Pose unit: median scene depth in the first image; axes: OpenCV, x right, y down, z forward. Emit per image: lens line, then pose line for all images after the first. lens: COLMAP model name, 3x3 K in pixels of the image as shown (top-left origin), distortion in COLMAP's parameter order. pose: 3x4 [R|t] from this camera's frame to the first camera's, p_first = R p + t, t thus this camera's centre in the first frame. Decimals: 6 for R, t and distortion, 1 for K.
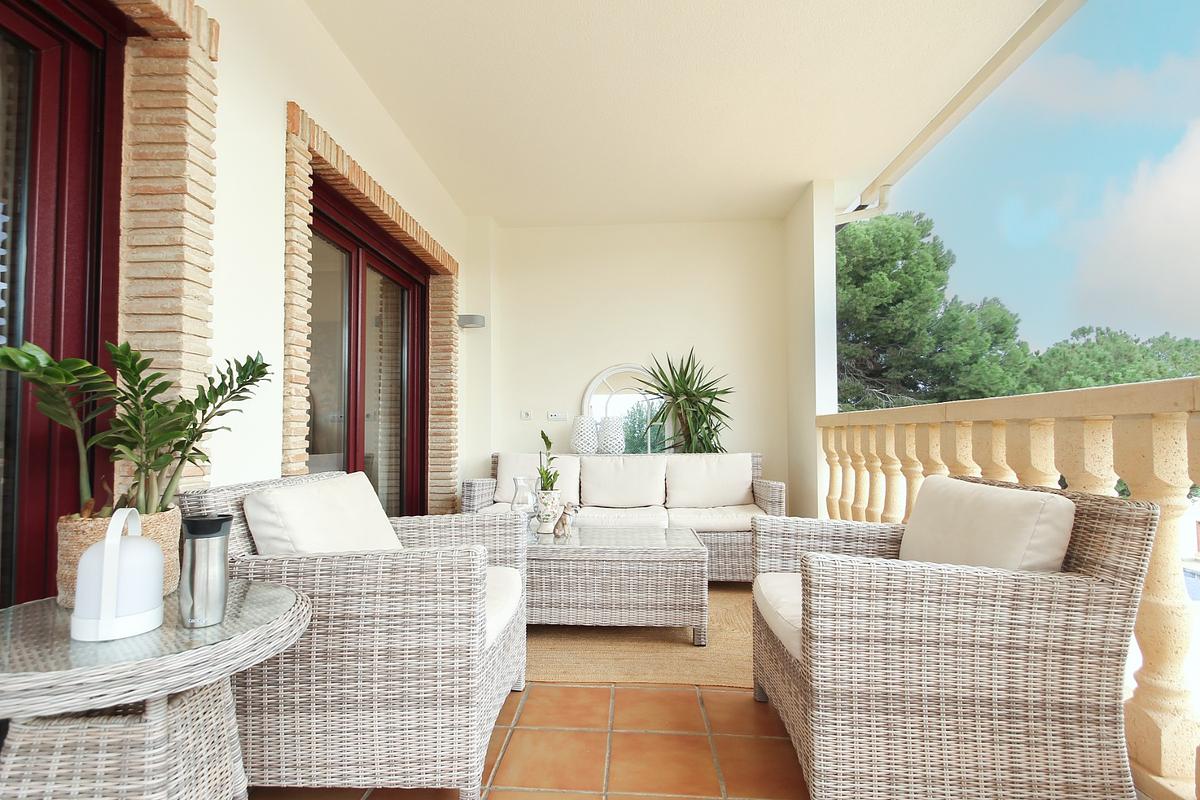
lens RADIAL K [[570.9, 0, 585.7], [0, 570.9, 420.4], [0, 0, 1]] dist [0.023276, -0.007538]
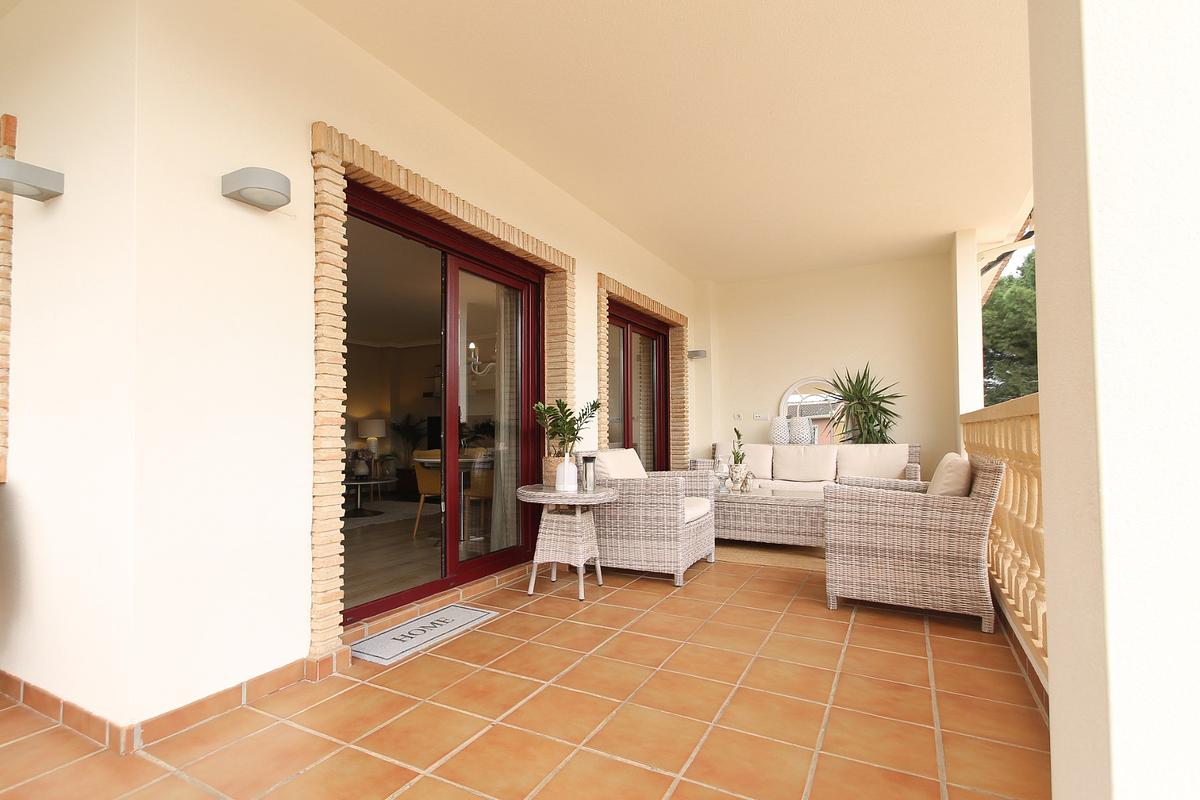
lens RADIAL K [[570.9, 0, 598.6], [0, 570.9, 409.3], [0, 0, 1]] dist [0.023276, -0.007538]
pose [[0.914064, -0.018750, -0.405136, 0.328121], [0.013500, 0.999784, -0.015812, -0.019366], [0.405345, 0.008984, 0.914120, -0.919246]]
